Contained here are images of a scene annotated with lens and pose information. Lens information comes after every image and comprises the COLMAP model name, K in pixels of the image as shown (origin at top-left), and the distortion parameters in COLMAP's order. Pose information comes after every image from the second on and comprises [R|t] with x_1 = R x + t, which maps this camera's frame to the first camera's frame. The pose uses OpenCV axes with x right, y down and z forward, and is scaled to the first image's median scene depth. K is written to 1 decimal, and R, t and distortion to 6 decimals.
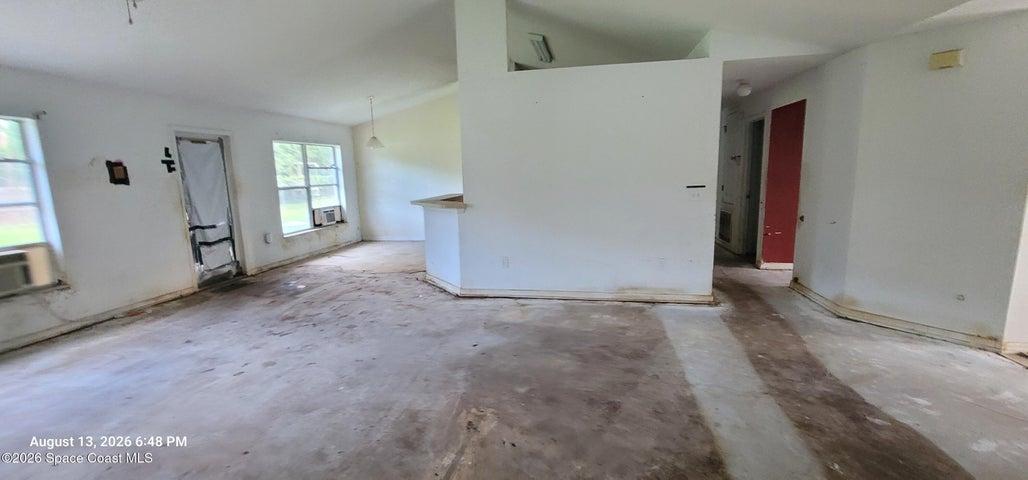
lens RADIAL K [[421.7, 0, 511.9], [0, 421.7, 234.0], [0, 0, 1]] dist [-0.000256, 0.000853]
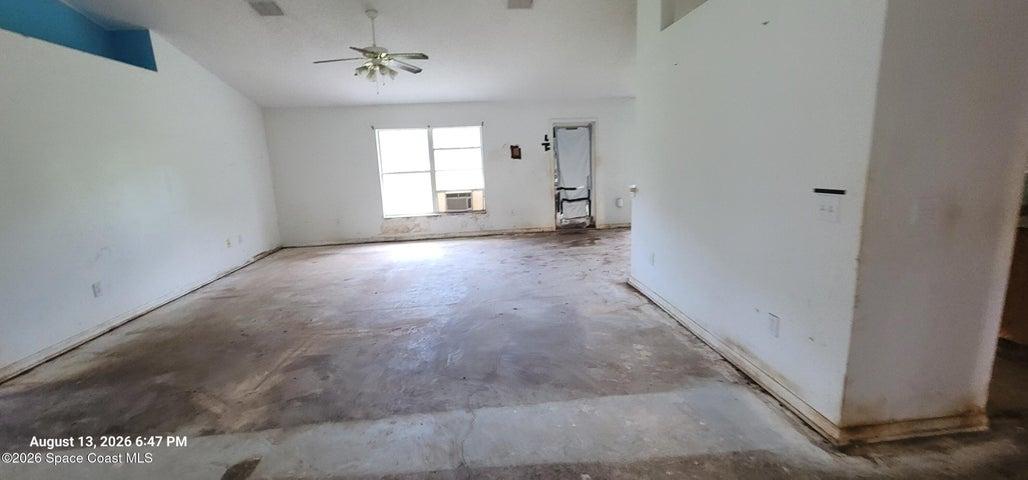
lens RADIAL K [[421.7, 0, 511.9], [0, 421.7, 234.0], [0, 0, 1]] dist [-0.000256, 0.000853]
pose [[0.286701, 0.188478, -0.939297, 0.634676], [-0.111104, 0.980382, 0.162810, -0.082642], [0.951556, 0.057682, 0.302017, 0.417059]]
